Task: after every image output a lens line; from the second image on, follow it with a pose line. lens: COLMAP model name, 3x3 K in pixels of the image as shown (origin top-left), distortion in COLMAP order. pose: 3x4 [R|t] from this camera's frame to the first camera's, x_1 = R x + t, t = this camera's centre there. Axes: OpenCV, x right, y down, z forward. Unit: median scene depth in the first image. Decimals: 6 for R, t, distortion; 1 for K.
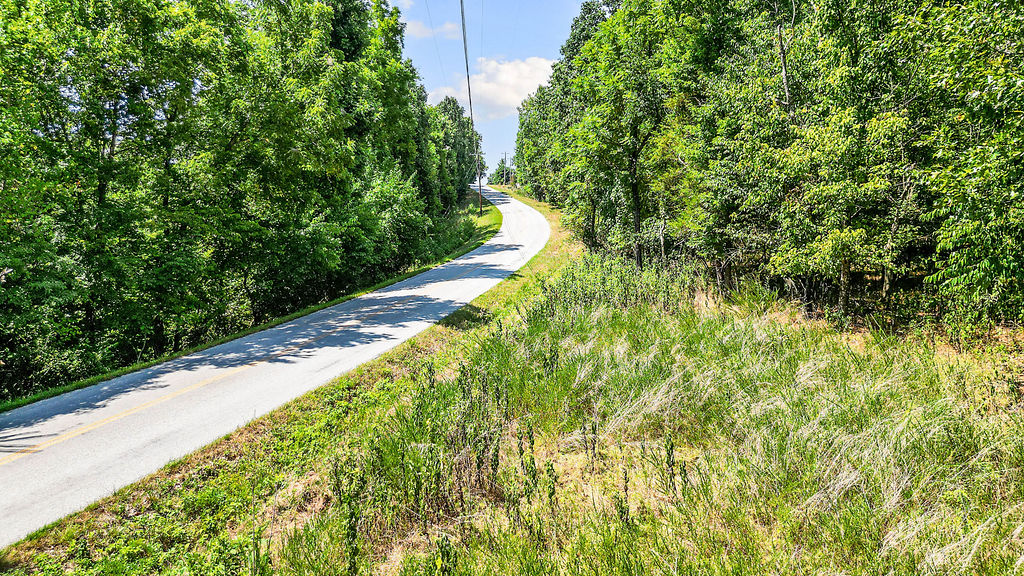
lens RADIAL K [[697.1, 0, 507.1], [0, 697.1, 290.8], [0, 0, 1]] dist [0.029678, -0.002101]
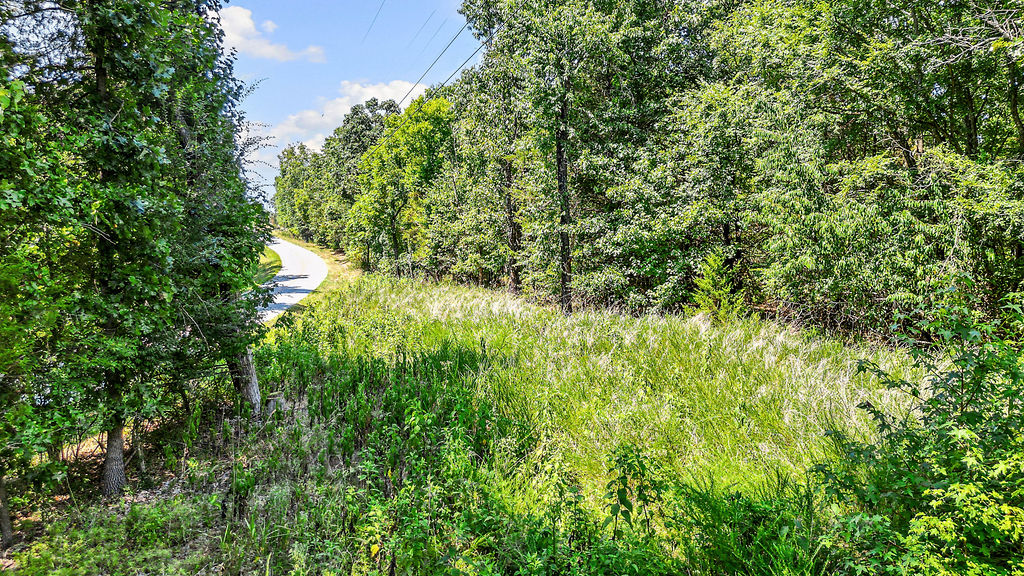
lens RADIAL K [[697.1, 0, 512.3], [0, 697.1, 291.7], [0, 0, 1]] dist [0.029678, -0.002101]
pose [[0.938226, -0.022192, 0.345311, -0.176846], [0.041666, 0.997926, -0.049077, 0.111205], [-0.343505, 0.060433, 0.937204, -0.888140]]
